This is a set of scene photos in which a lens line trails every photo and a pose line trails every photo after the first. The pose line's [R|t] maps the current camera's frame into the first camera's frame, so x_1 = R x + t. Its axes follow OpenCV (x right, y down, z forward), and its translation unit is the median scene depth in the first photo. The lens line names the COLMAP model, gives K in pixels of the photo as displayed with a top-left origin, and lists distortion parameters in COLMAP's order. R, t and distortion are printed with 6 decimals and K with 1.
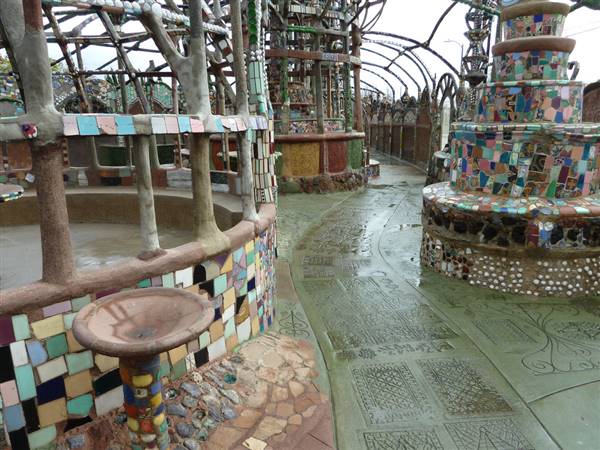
lens RADIAL K [[446.5, 0, 304.5], [0, 446.5, 220.3], [0, 0, 1]] dist [-0.025875, -0.003326]
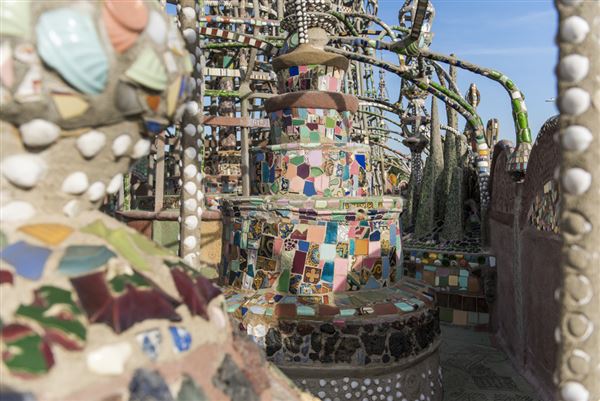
lens RADIAL K [[535.1, 0, 299.6], [0, 535.1, 200.0], [0, 0, 1]] dist [-0.013322, -0.001253]
pose [[0.983925, 0.006711, -0.178456, 0.733053], [-0.043411, 0.978307, -0.202561, -0.021300], [0.173225, 0.207052, 0.962872, 0.090549]]
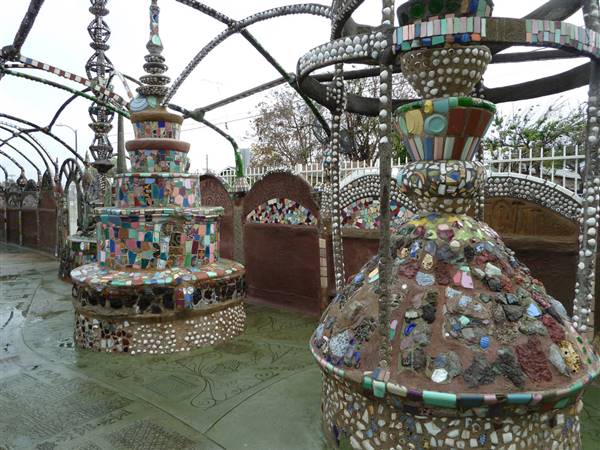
lens RADIAL K [[446.5, 0, 301.1], [0, 446.5, 219.6], [0, 0, 1]] dist [-0.025875, -0.003326]
pose [[0.694505, -0.024504, 0.719071, -0.107180], [0.156085, 0.980750, -0.117331, 0.013613], [-0.702354, 0.193723, 0.684960, -0.086015]]
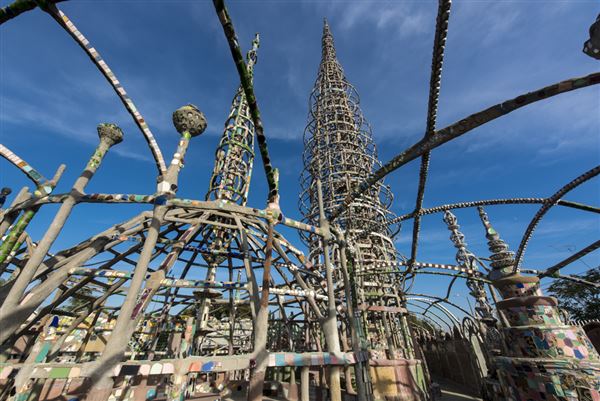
lens RADIAL K [[232.8, 0, 303.1], [0, 232.8, 204.1], [0, 0, 1]] dist [0.011887, -0.003001]
pose [[0.968657, -0.120883, -0.217002, -0.049766], [-0.063364, 0.724451, -0.686408, -0.009378], [0.240183, 0.678645, 0.694085, -0.052179]]
